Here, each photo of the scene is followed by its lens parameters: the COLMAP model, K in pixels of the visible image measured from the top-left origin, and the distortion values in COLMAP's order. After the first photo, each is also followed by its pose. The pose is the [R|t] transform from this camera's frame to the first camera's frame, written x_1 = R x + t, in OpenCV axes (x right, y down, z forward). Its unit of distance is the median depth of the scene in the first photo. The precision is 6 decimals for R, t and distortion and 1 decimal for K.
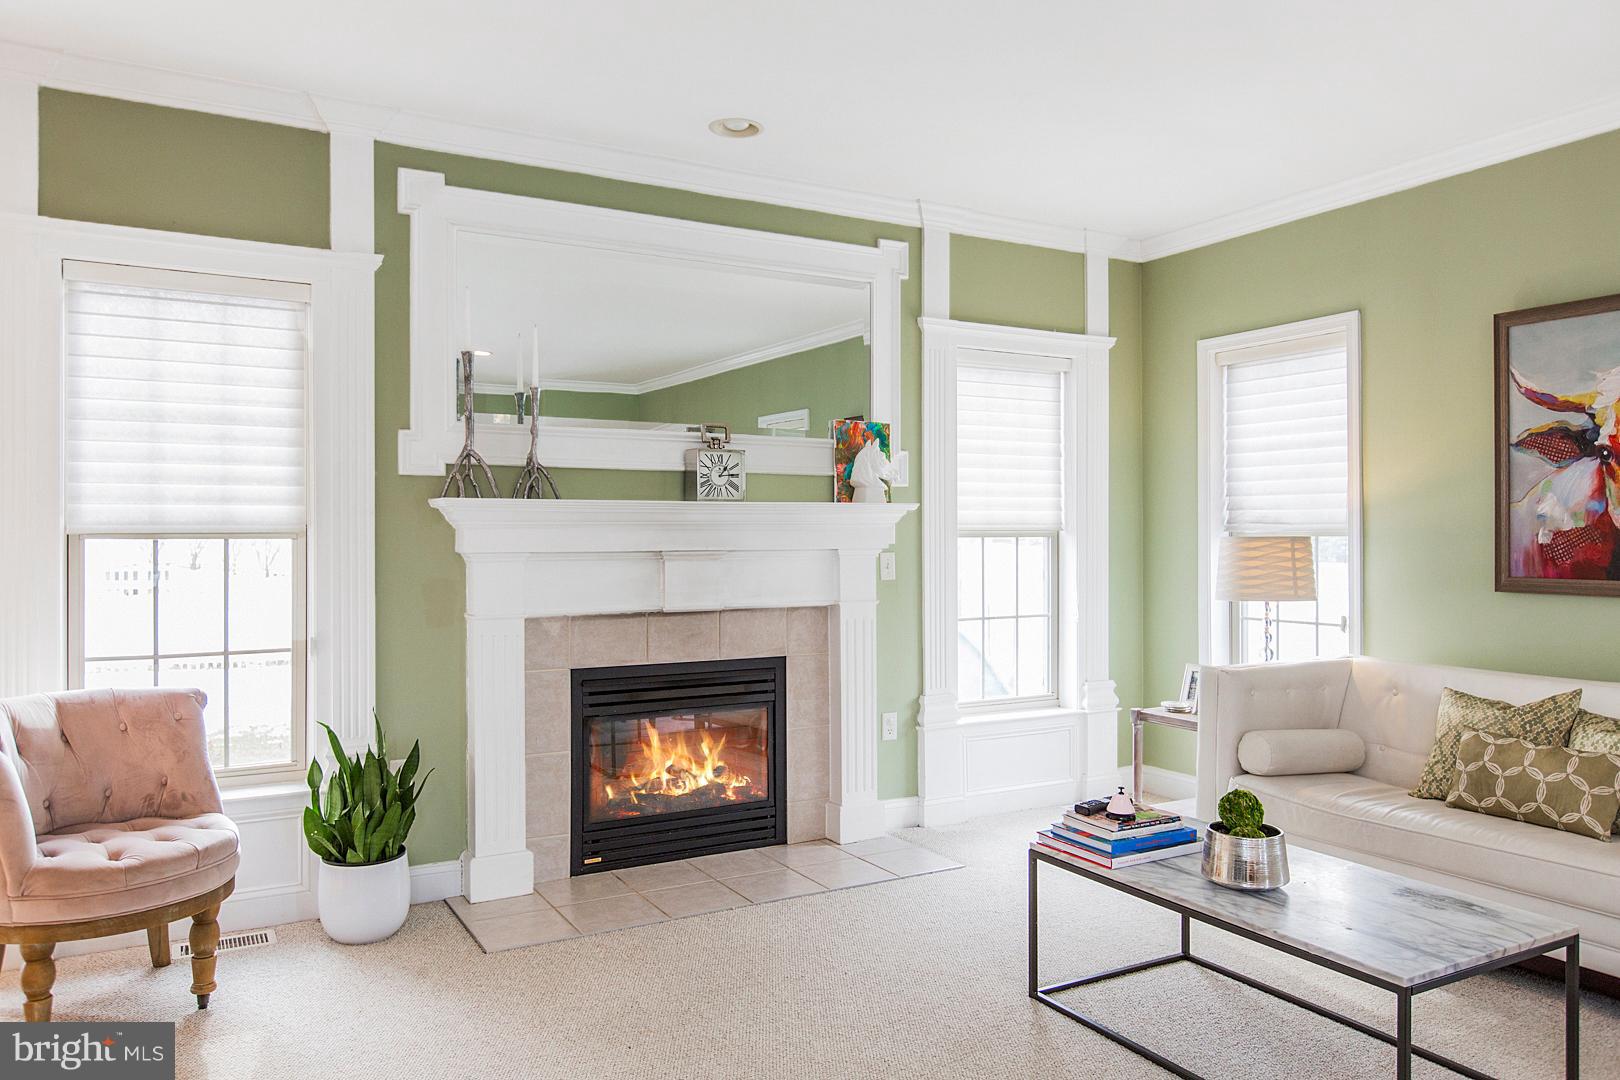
lens RADIAL K [[1142.7, 0, 810.8], [0, 1142.7, 532.5], [0, 0, 1]] dist [-0.000740, -0.002631]
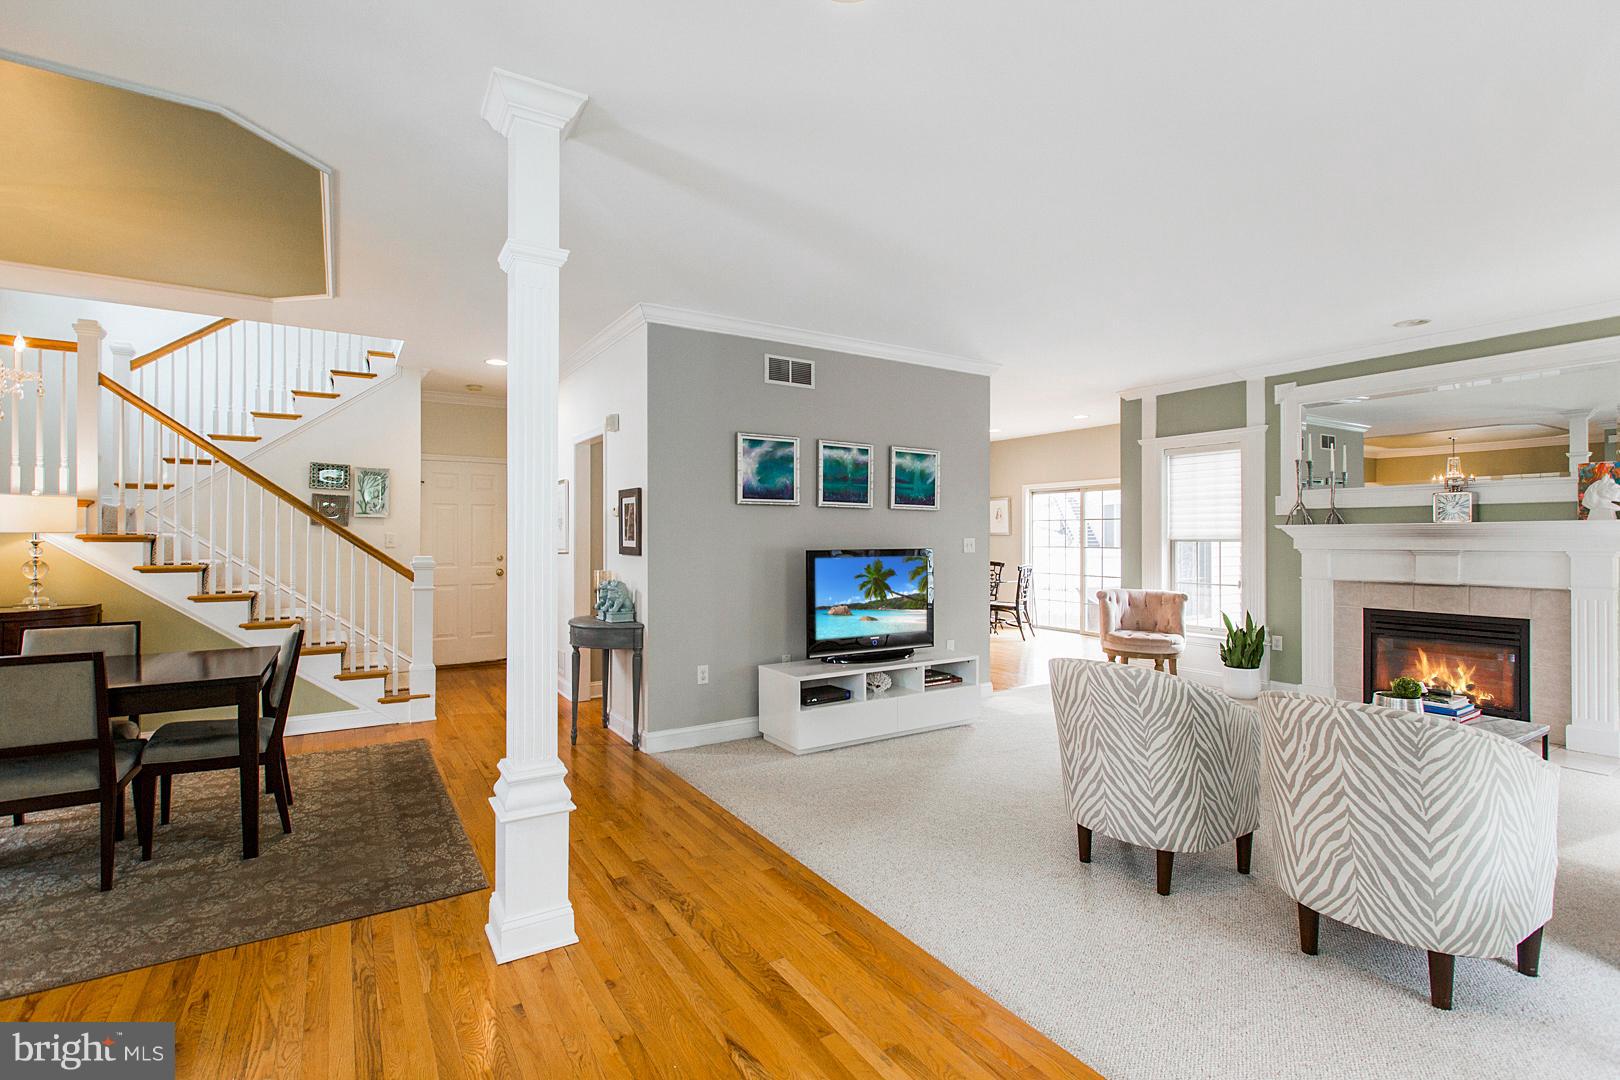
lens RADIAL K [[738.4, 0, 802.7], [0, 738.4, 533.6], [0, 0, 1]] dist [0.001850, 0.000237]
pose [[0.044452, -0.004751, -0.999000, 1.024845], [0.000382, 0.999989, -0.004738, -0.005051], [0.999011, -0.000171, 0.044453, -0.043045]]
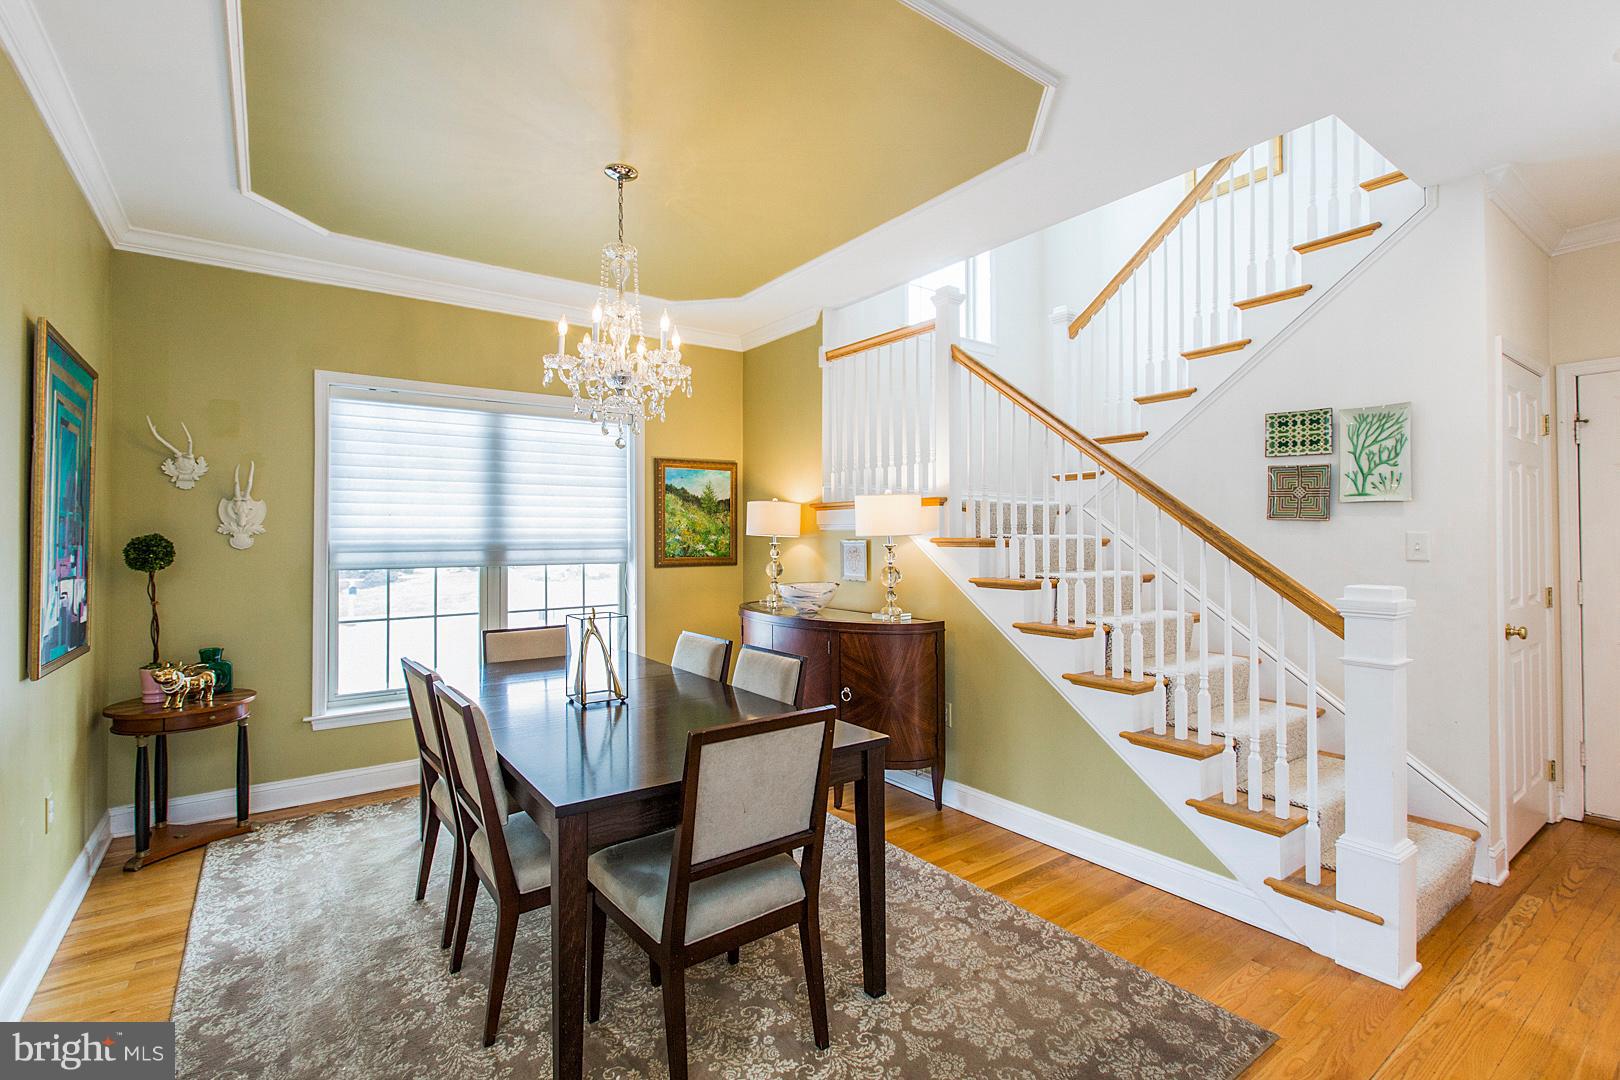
lens RADIAL K [[738.4, 0, 802.7], [0, 738.4, 533.6], [0, 0, 1]] dist [0.001850, 0.000237]
pose [[-0.993914, 0.003022, -0.110120, 0.577063], [0.003545, 0.999983, -0.004561, -0.008046], [0.110105, -0.004923, -0.993908, -0.097799]]
